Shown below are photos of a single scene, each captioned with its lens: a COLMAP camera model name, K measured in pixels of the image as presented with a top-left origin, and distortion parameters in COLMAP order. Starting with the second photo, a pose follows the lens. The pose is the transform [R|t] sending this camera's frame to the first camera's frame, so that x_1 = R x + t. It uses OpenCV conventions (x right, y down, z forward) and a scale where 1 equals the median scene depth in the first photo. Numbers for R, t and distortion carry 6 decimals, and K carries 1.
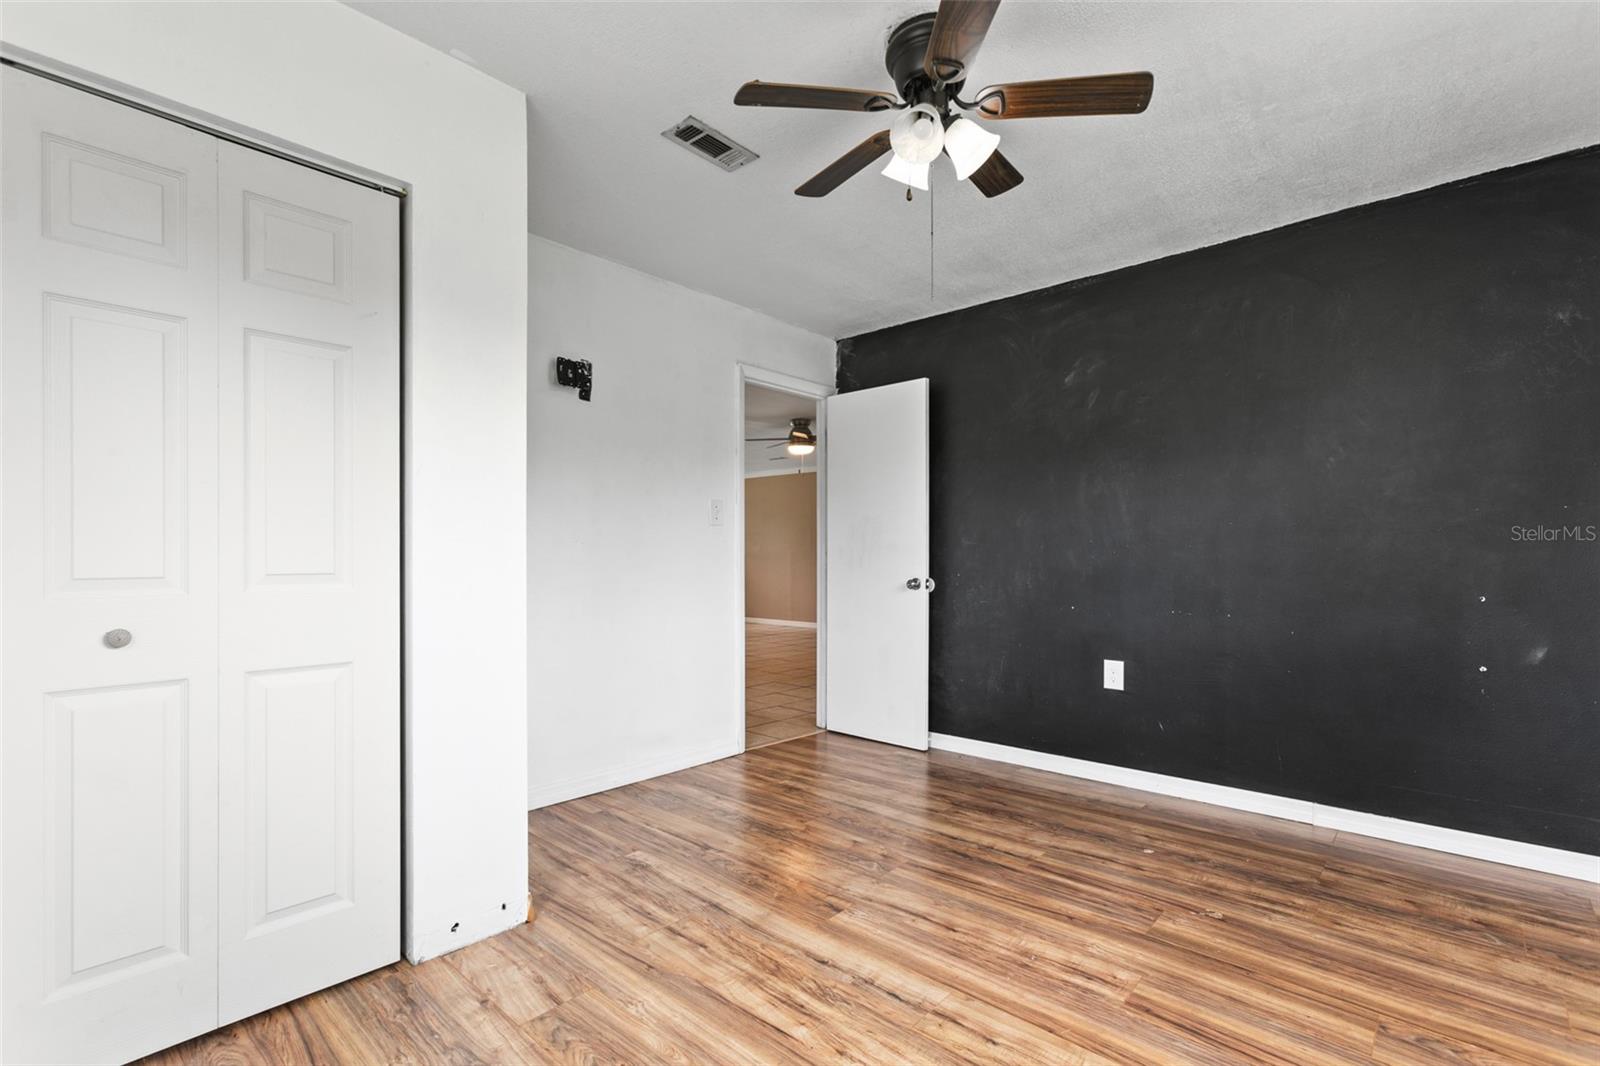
lens RADIAL K [[735.0, 0, 798.7], [0, 735.0, 548.3], [0, 0, 1]] dist [0.000008, 0.000725]
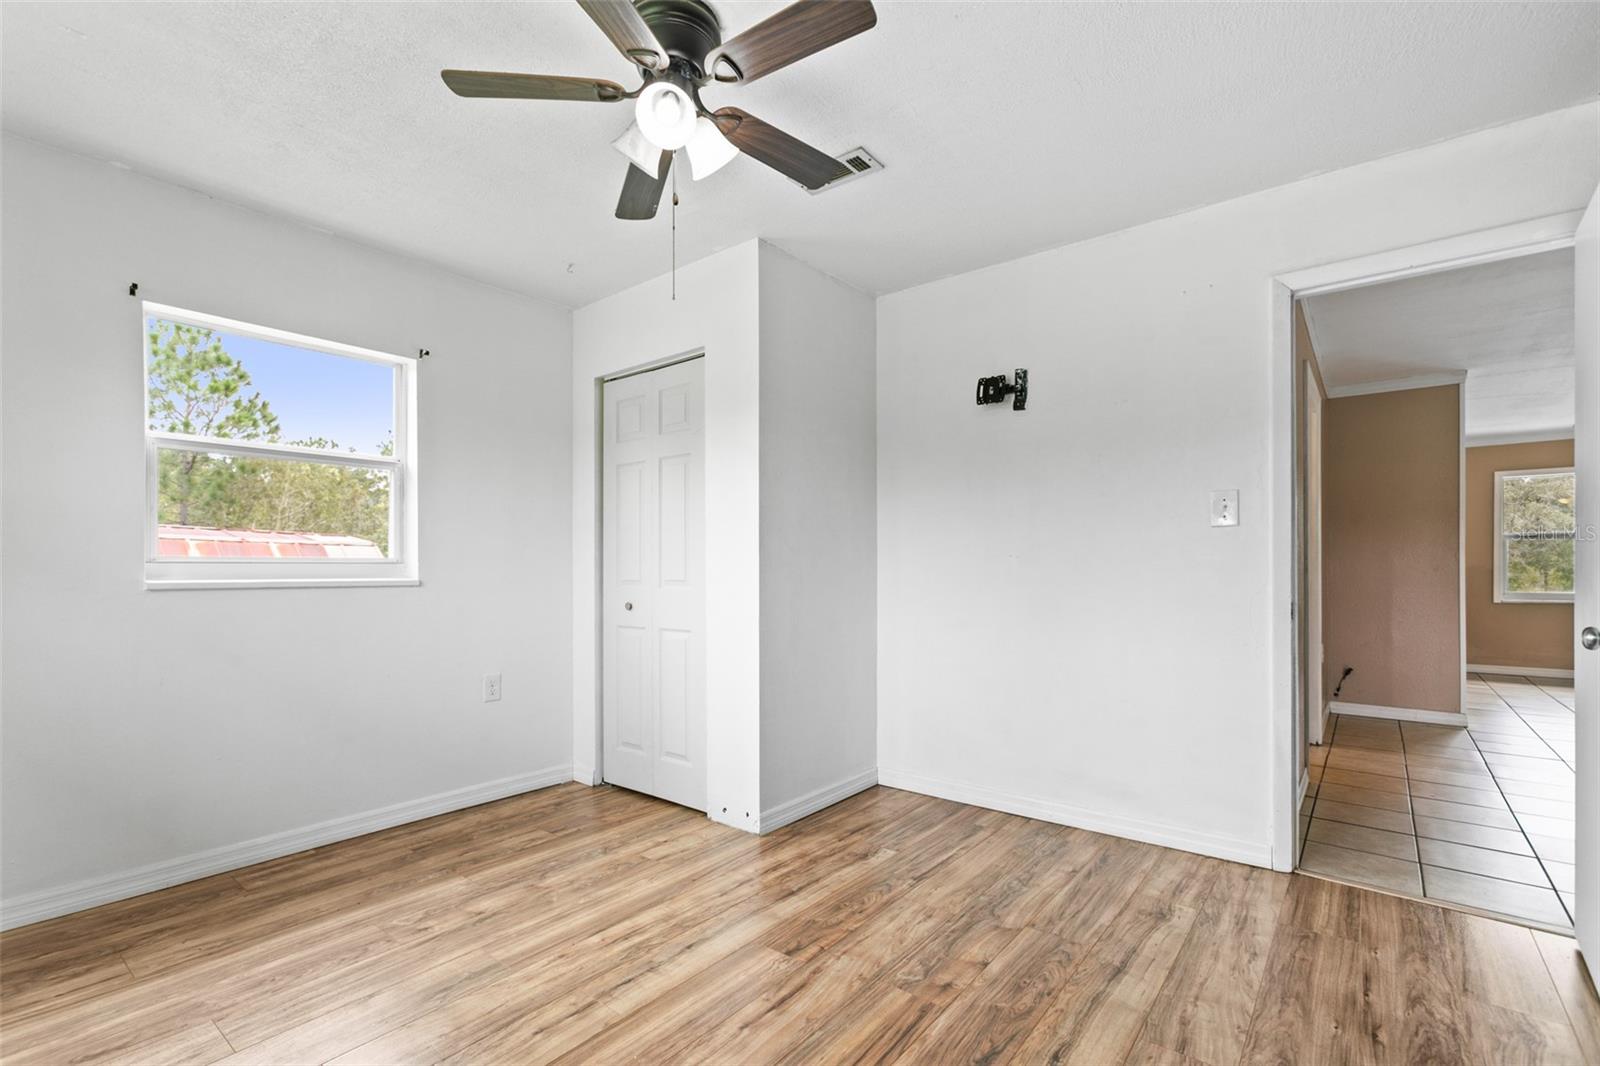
lens RADIAL K [[720.7, 0, 789.6], [0, 720.7, 558.9], [0, 0, 1]] dist [-0.001734, 0.000760]
pose [[0.052129, -0.016037, -0.998512, 0.955678], [0.015652, 0.999761, -0.015240, 0.008546], [0.998518, -0.014834, 0.052368, 0.947296]]
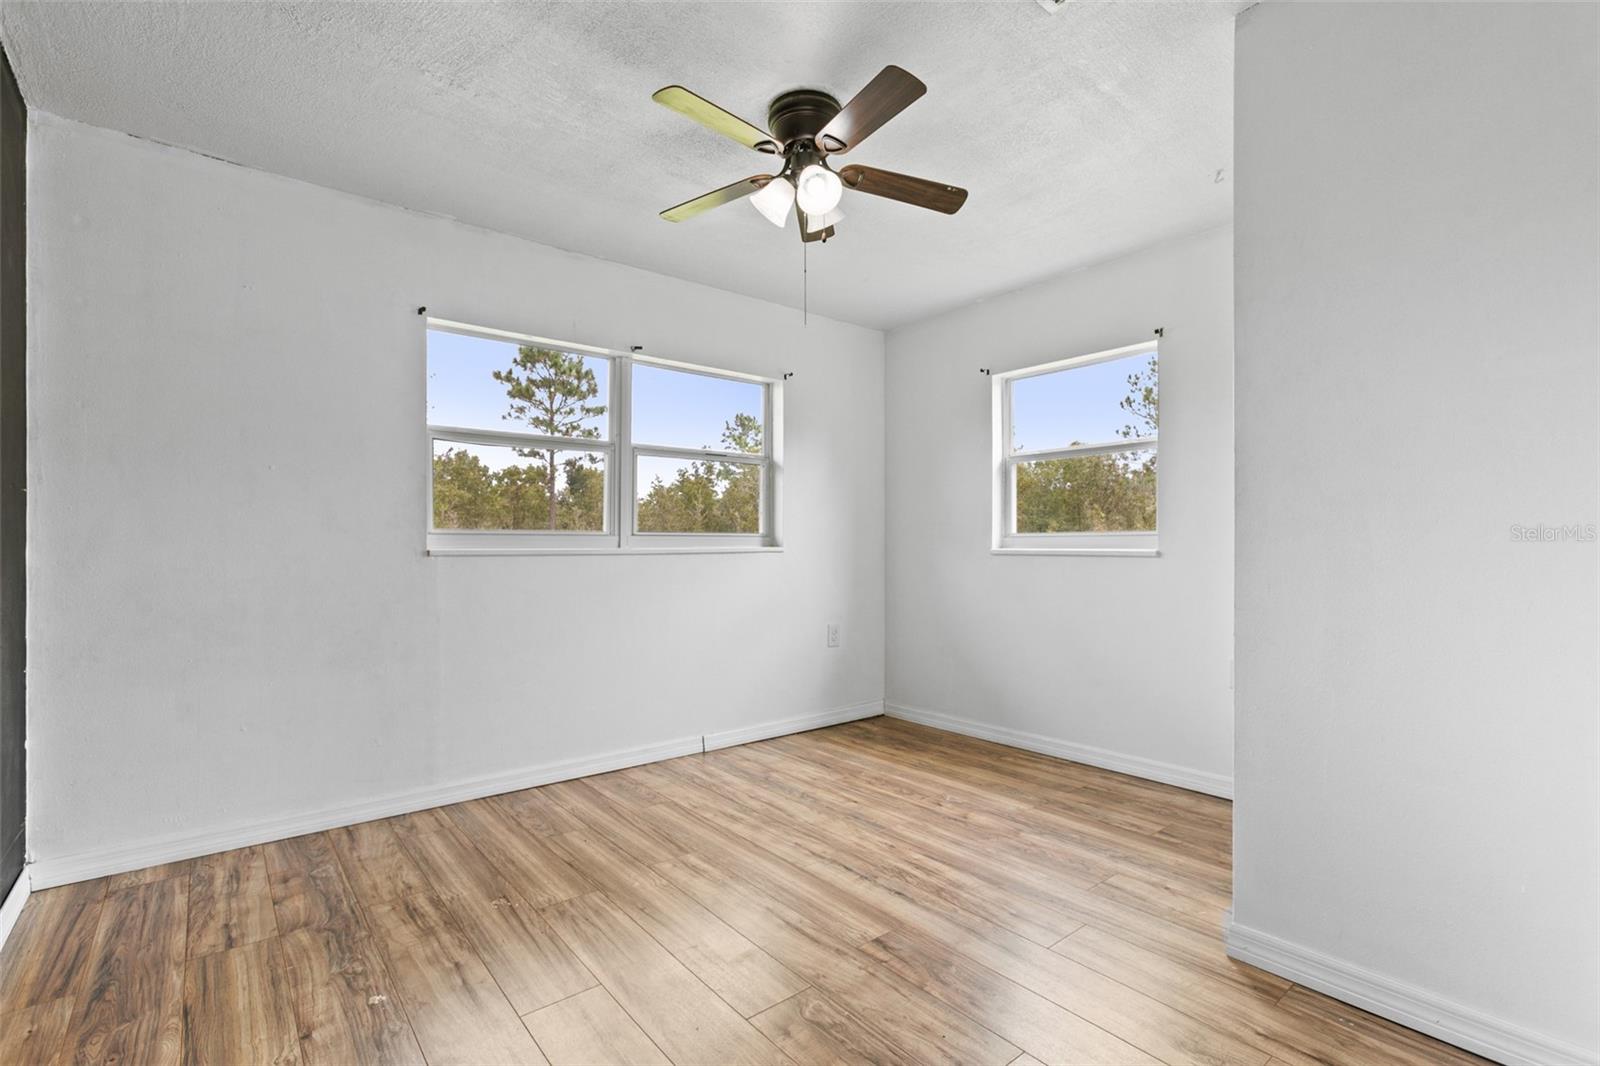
lens RADIAL K [[720.7, 0, 789.6], [0, 720.7, 558.9], [0, 0, 1]] dist [-0.001734, 0.000760]
pose [[-0.987807, -0.000931, 0.155680, 0.023513], [-0.000377, 0.999993, 0.003591, 0.027407], [-0.155682, 0.003488, -0.987801, 1.847783]]
